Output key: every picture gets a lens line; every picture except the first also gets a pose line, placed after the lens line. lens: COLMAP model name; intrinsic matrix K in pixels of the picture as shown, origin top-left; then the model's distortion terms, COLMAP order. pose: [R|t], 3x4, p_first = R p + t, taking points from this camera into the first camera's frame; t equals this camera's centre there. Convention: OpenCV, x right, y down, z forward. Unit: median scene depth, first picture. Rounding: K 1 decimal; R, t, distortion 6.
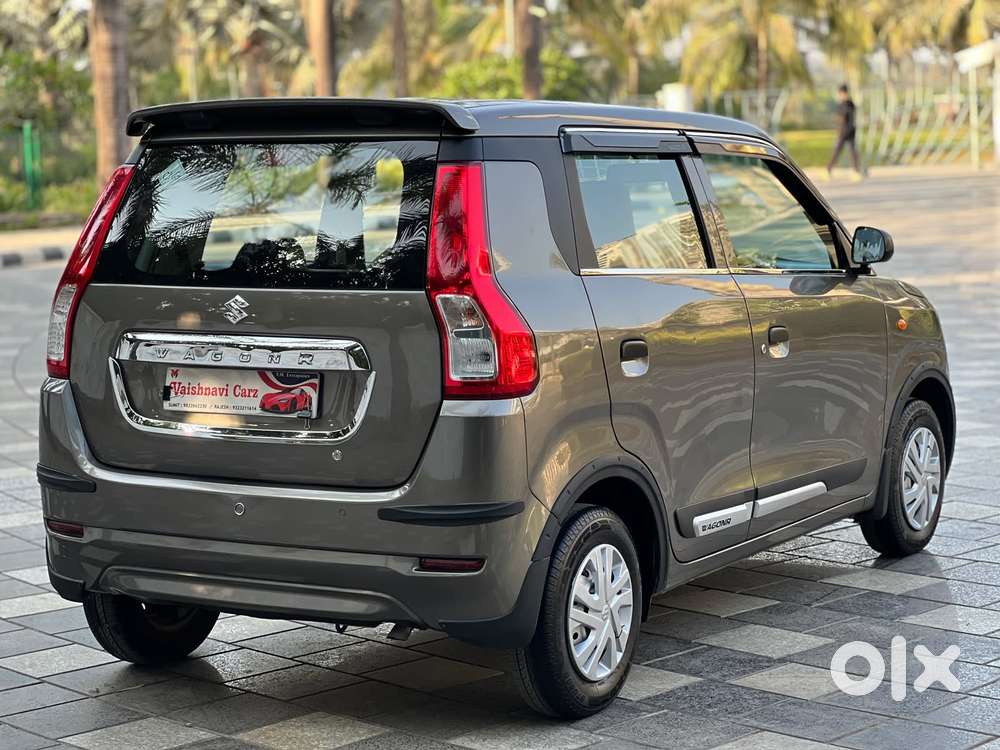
lens RADIAL K [[2200.0, 0, 500.0], [0, 2200.0, 375.0], [0, 0, 1]] dist [-0.018340, 2.720991]
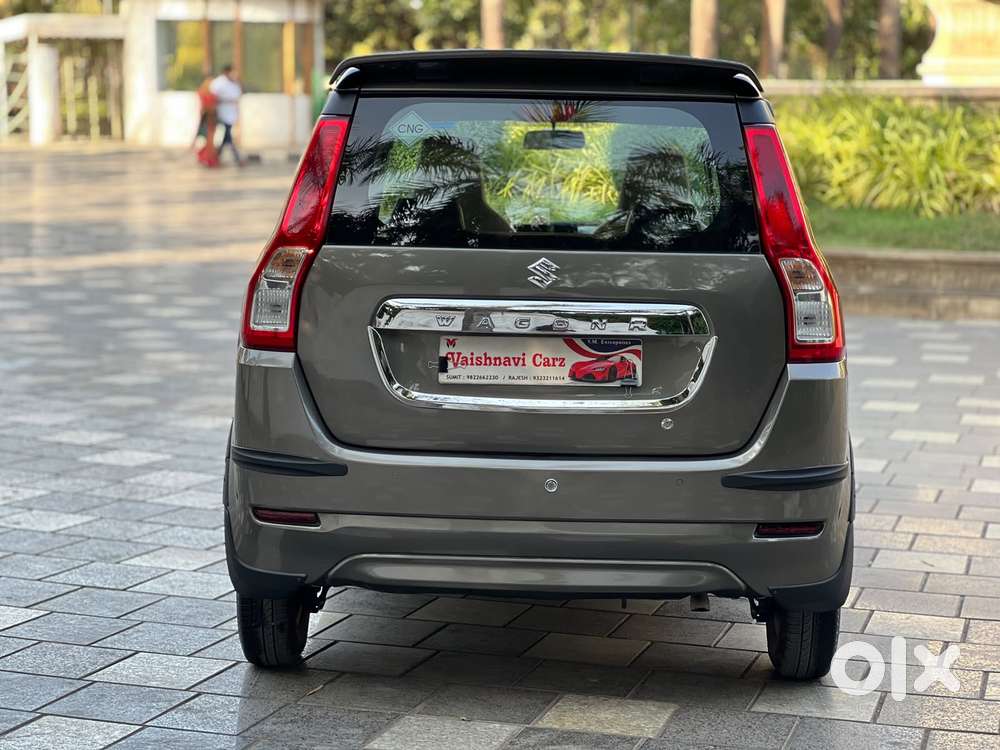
lens RADIAL K [[2200.0, 0, 500.0], [0, 2200.0, 375.0], [0, 0, 1]] dist [-0.018340, 2.720991]
pose [[0.883940, -0.021789, 0.467092, -0.575937], [0.017323, 0.999754, 0.013855, 0.000318], [-0.467279, -0.004156, 0.884100, 0.176159]]
